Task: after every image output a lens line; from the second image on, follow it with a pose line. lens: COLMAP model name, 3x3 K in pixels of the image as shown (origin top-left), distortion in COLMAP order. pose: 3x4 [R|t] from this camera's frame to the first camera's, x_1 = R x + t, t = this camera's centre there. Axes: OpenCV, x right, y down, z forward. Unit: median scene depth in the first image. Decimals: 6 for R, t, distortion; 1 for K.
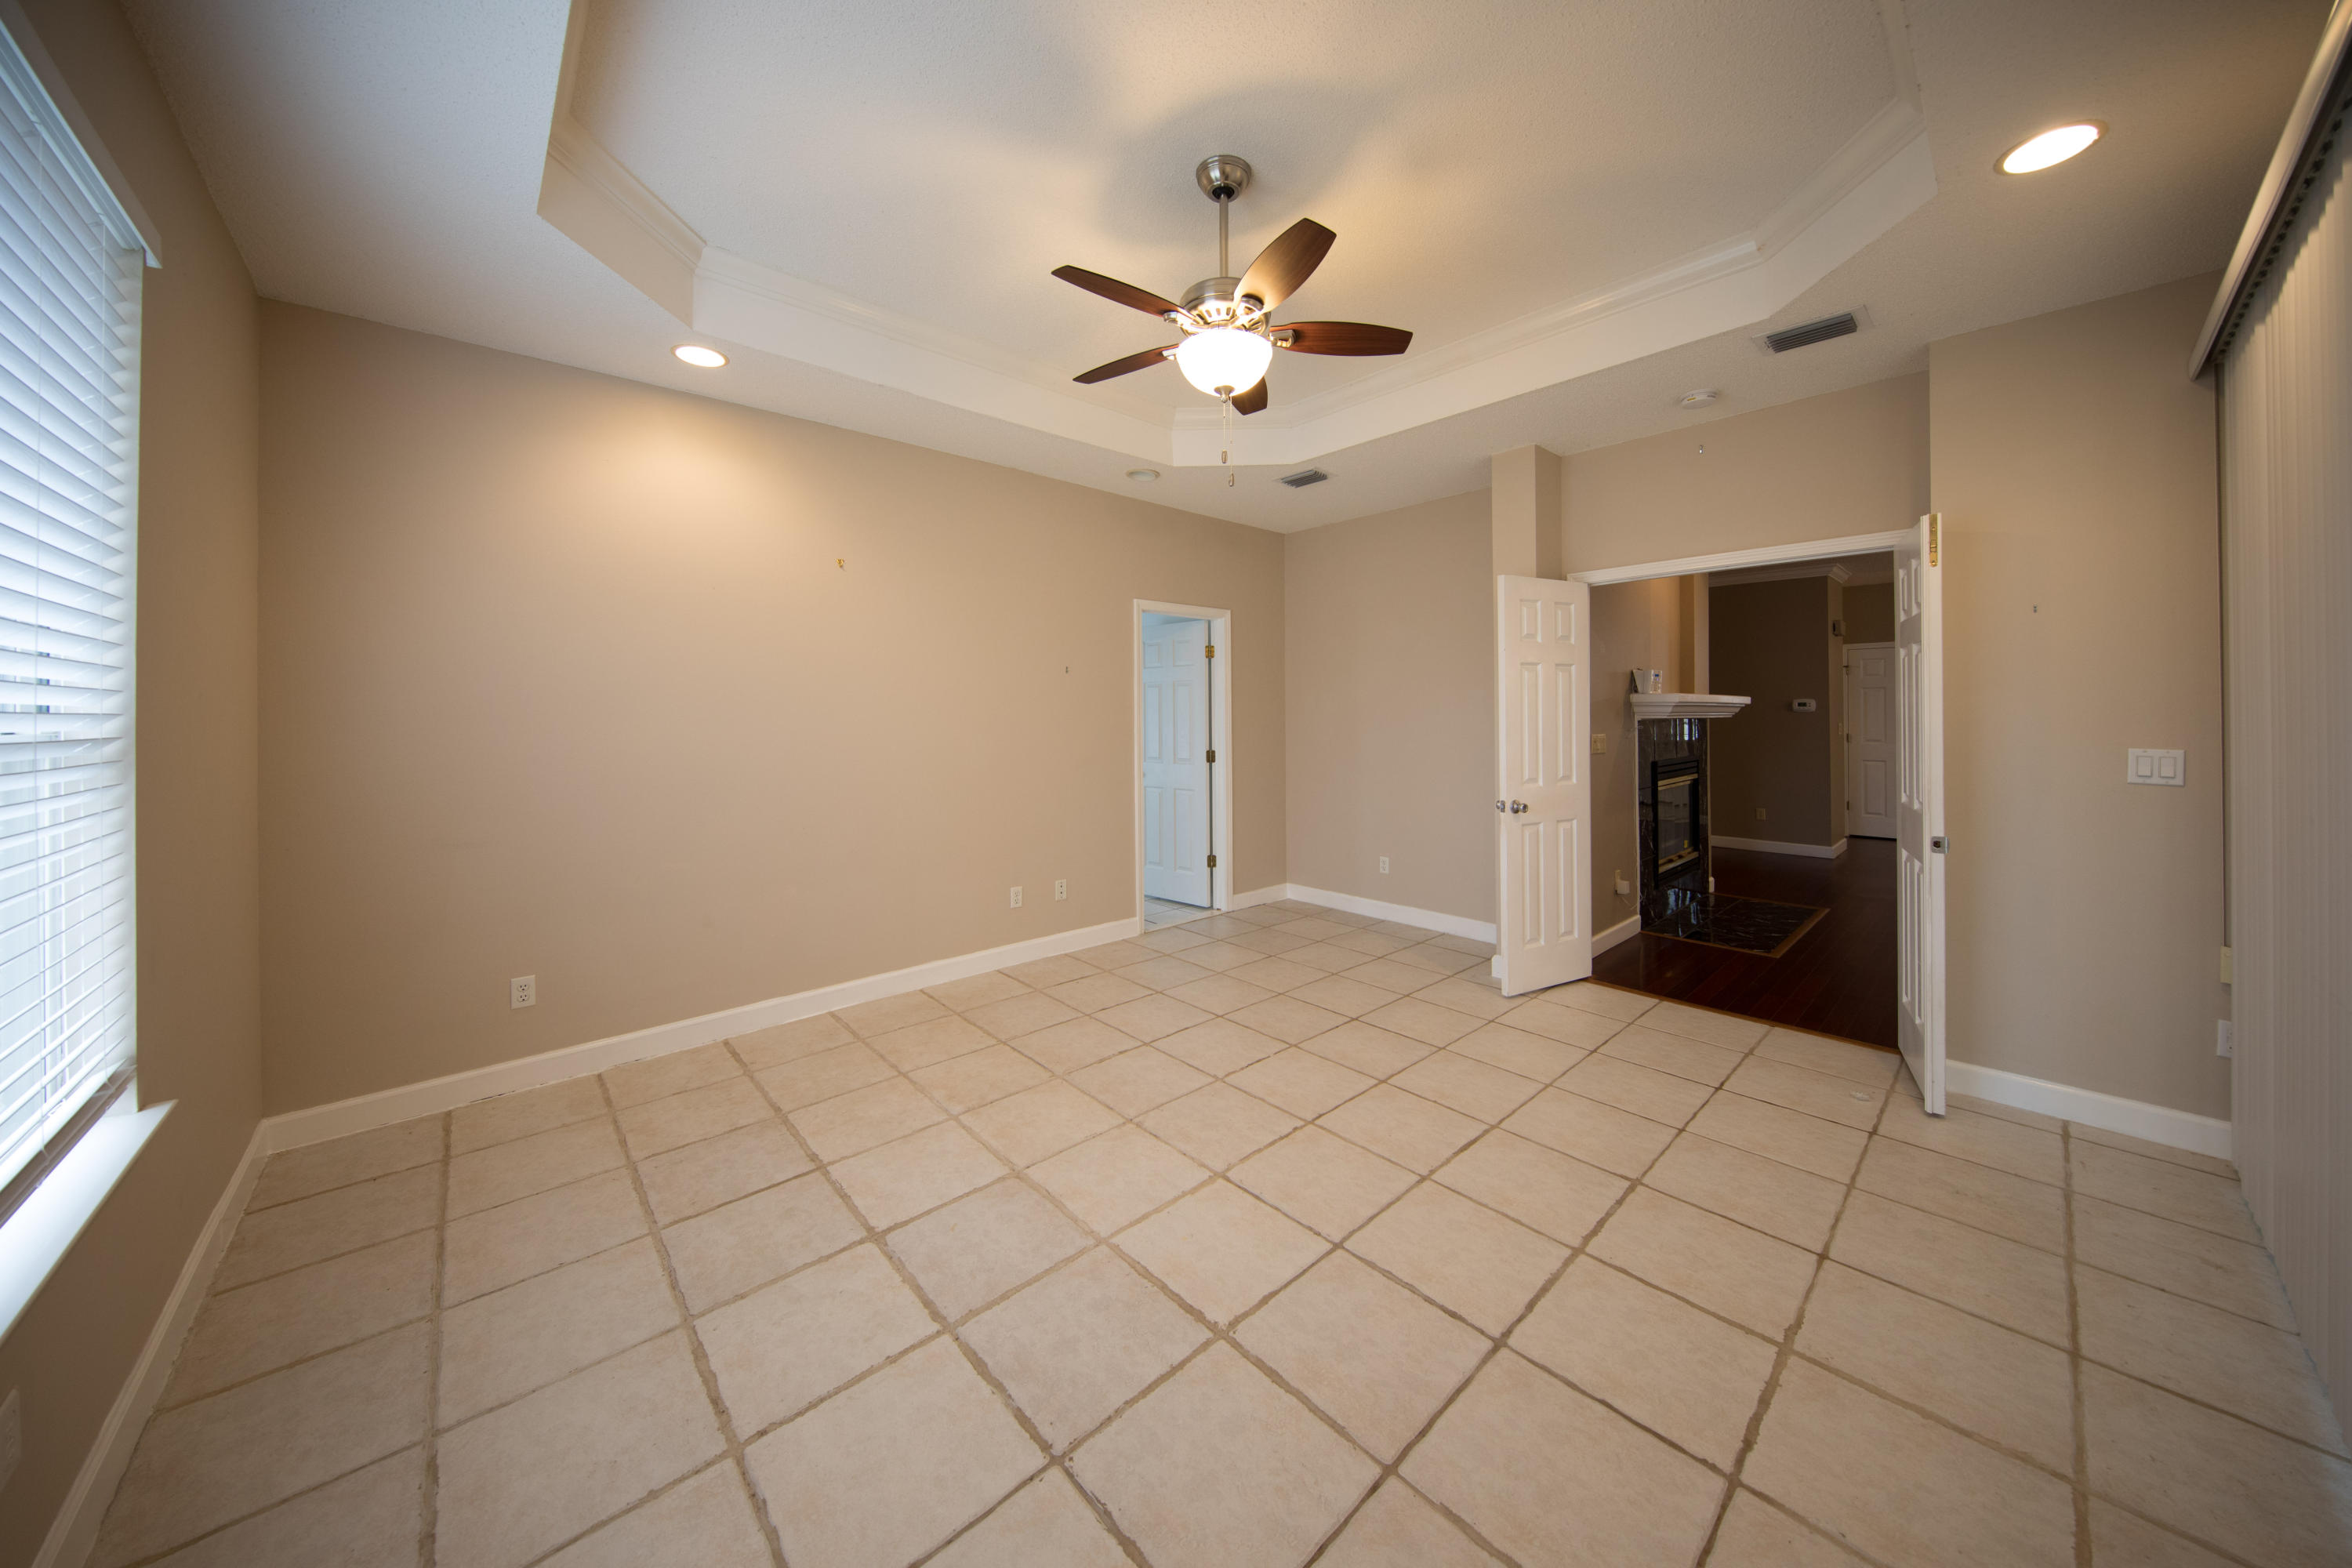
lens RADIAL K [[791.3, 0, 1188.0], [0, 791.3, 709.6], [0, 0, 1]] dist [-0.000170, -0.000076]
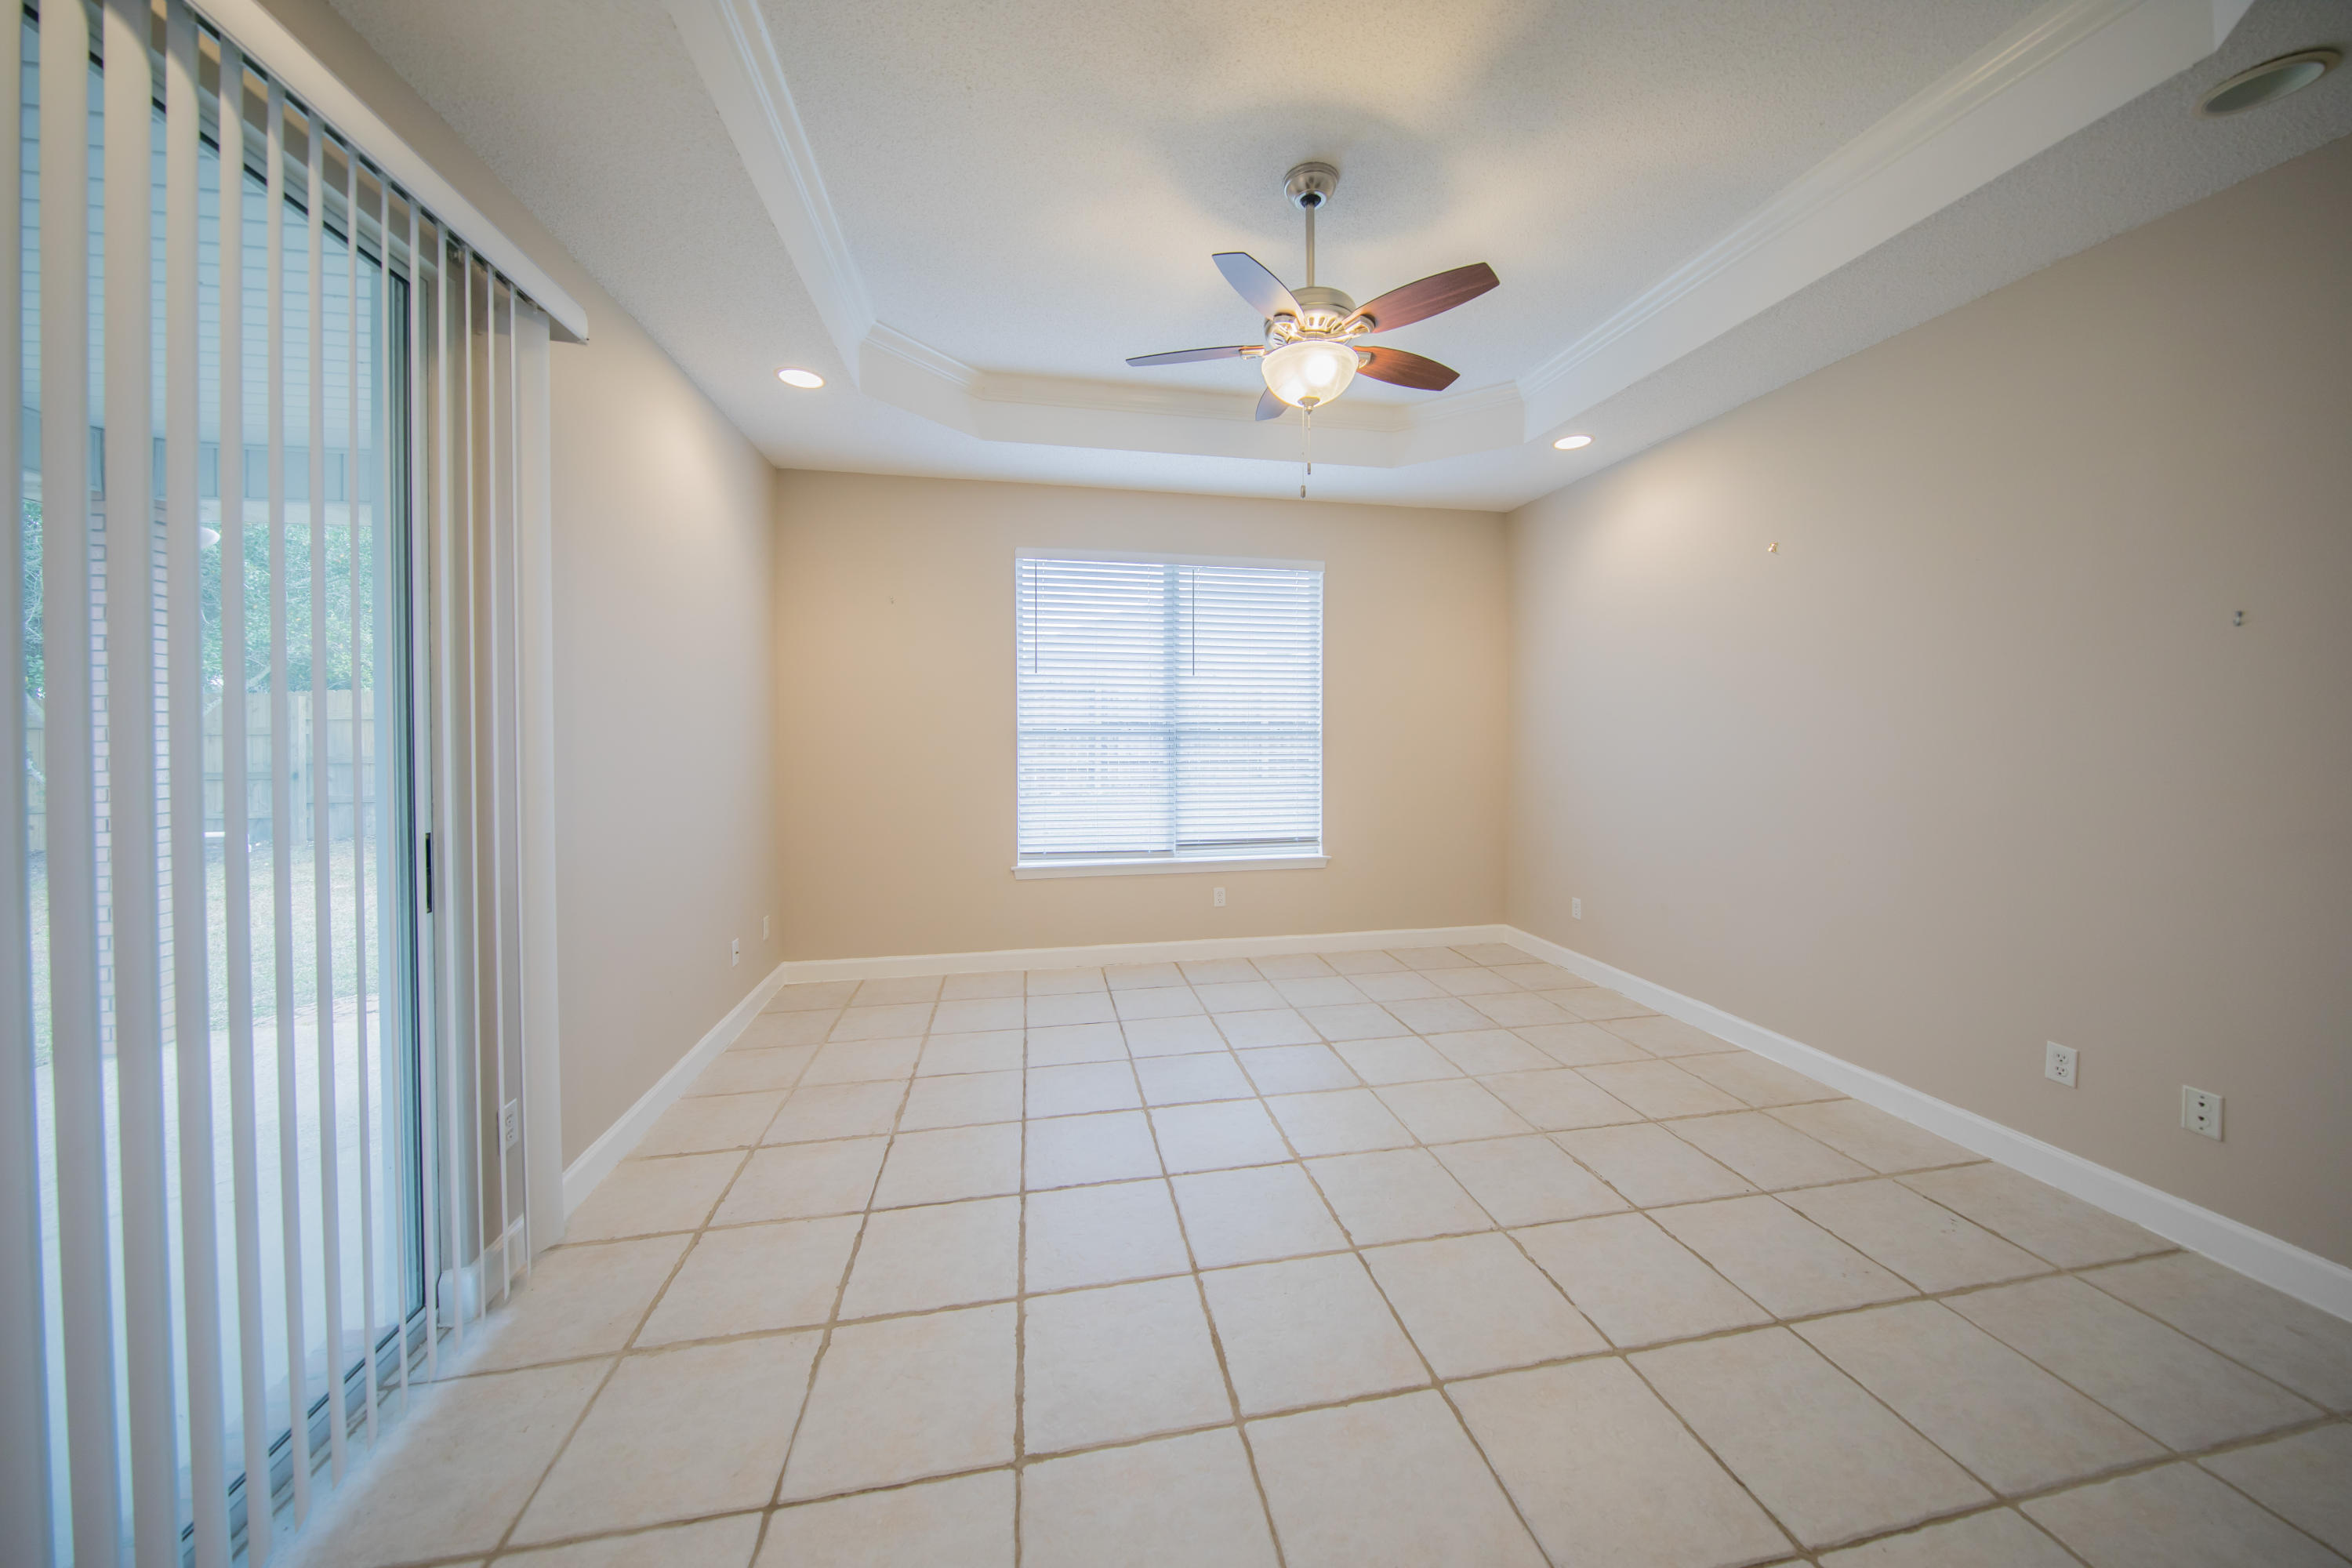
lens RADIAL K [[758.0, 0, 1175.7], [0, 758.0, 744.7], [0, 0, 1]] dist [0.006387, -0.000035]
pose [[-0.524528, 0.027876, -0.850937, 0.999524], [0.006753, 0.999569, 0.028582, -0.002833], [0.851367, 0.009245, -0.524490, 1.412570]]
